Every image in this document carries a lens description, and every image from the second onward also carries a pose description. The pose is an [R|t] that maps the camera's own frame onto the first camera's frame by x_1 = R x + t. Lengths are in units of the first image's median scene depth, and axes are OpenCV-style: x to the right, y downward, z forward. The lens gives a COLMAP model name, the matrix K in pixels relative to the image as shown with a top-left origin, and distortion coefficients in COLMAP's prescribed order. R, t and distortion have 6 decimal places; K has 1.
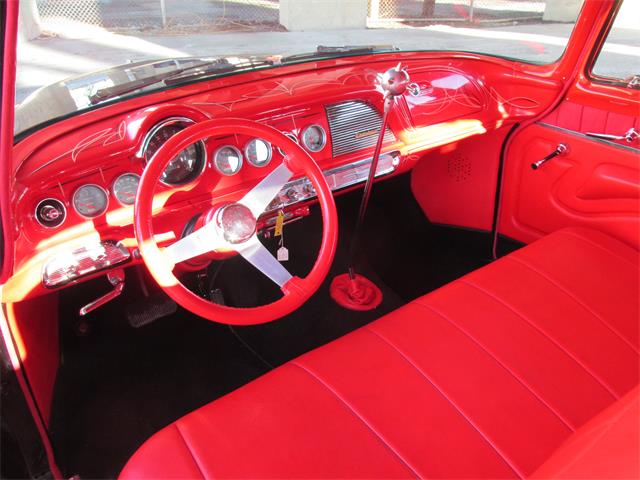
lens RADIAL K [[499.0, 0, 345.6], [0, 499.0, 240.5], [0, 0, 1]] dist [0.052773, -0.001176]
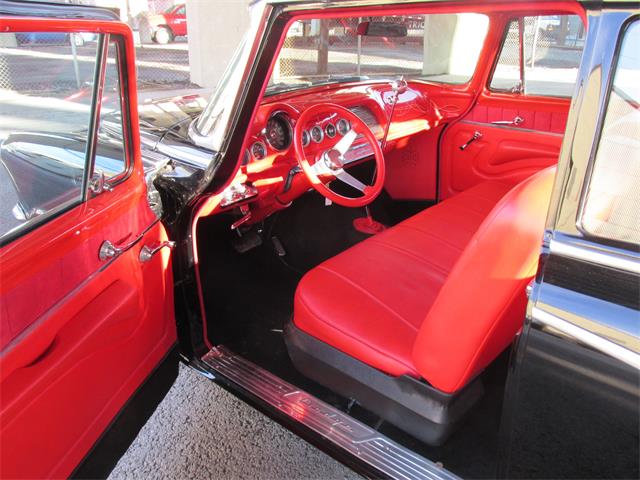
lens RADIAL K [[535.2, 0, 320.0], [0, 535.2, 240.0], [0, 0, 1]] dist [0.035581, 0.006805]
pose [[0.980027, -0.079891, 0.182110, -0.411318], [0.102842, 0.987399, -0.120278, 0.310687], [-0.170206, 0.136604, 0.975894, -0.555488]]
